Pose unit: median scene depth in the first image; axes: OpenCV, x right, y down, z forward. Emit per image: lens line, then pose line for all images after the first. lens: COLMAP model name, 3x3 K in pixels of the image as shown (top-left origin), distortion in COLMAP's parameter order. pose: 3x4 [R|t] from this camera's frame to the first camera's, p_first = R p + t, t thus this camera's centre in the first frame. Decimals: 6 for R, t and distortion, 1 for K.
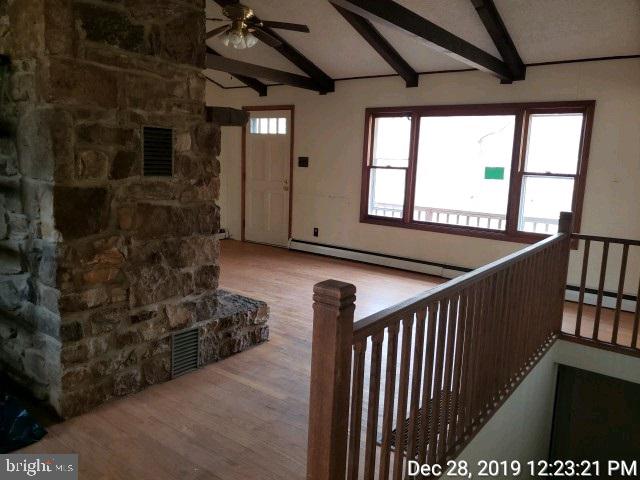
lens RADIAL K [[502.8, 0, 321.7], [0, 502.8, 234.7], [0, 0, 1]] dist [0.030921, 0.002227]
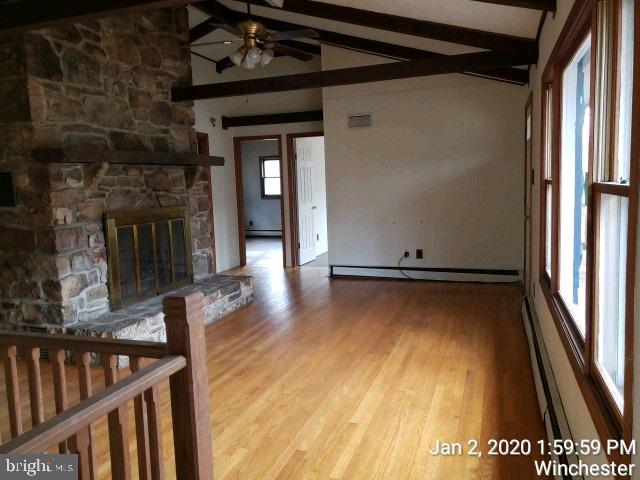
lens RADIAL K [[502.8, 0, 316.2], [0, 502.8, 241.1], [0, 0, 1]] dist [0.030921, 0.002227]
pose [[0.289373, 0.066651, -0.954893, 1.110706], [-0.100735, 0.994154, 0.038864, -0.141794], [0.951901, 0.084945, 0.294395, 1.230981]]
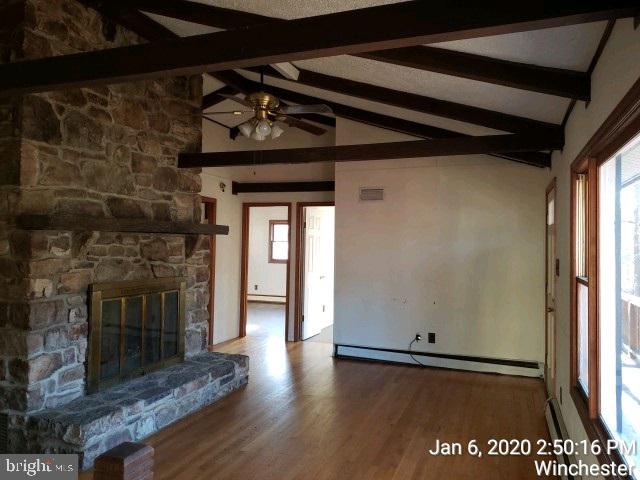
lens RADIAL K [[502.8, 0, 320.7], [0, 502.8, 238.1], [0, 0, 1]] dist [0.030921, 0.002227]
pose [[0.280366, -0.038497, -0.959121, 1.005184], [-0.152233, 0.984766, -0.084026, -0.199293], [0.947745, 0.169568, 0.270235, 1.263387]]
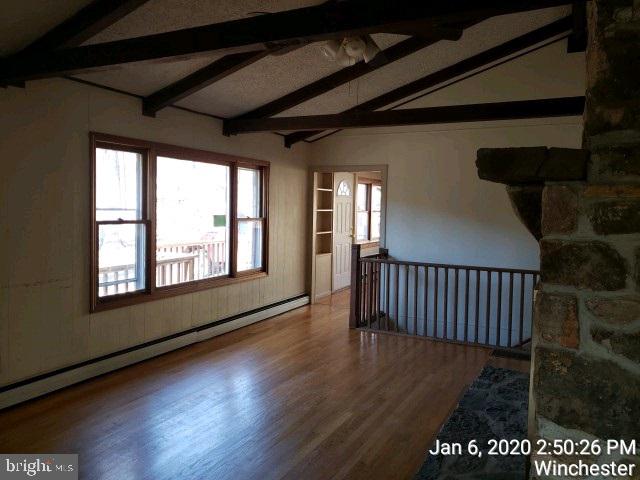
lens RADIAL K [[502.8, 0, 319.9], [0, 502.8, 236.5], [0, 0, 1]] dist [0.030921, 0.002227]
pose [[-0.162823, -0.093105, 0.982253, -1.168222], [0.128284, 0.985089, 0.114639, -0.312791], [-0.978280, 0.144673, -0.148451, 1.656071]]
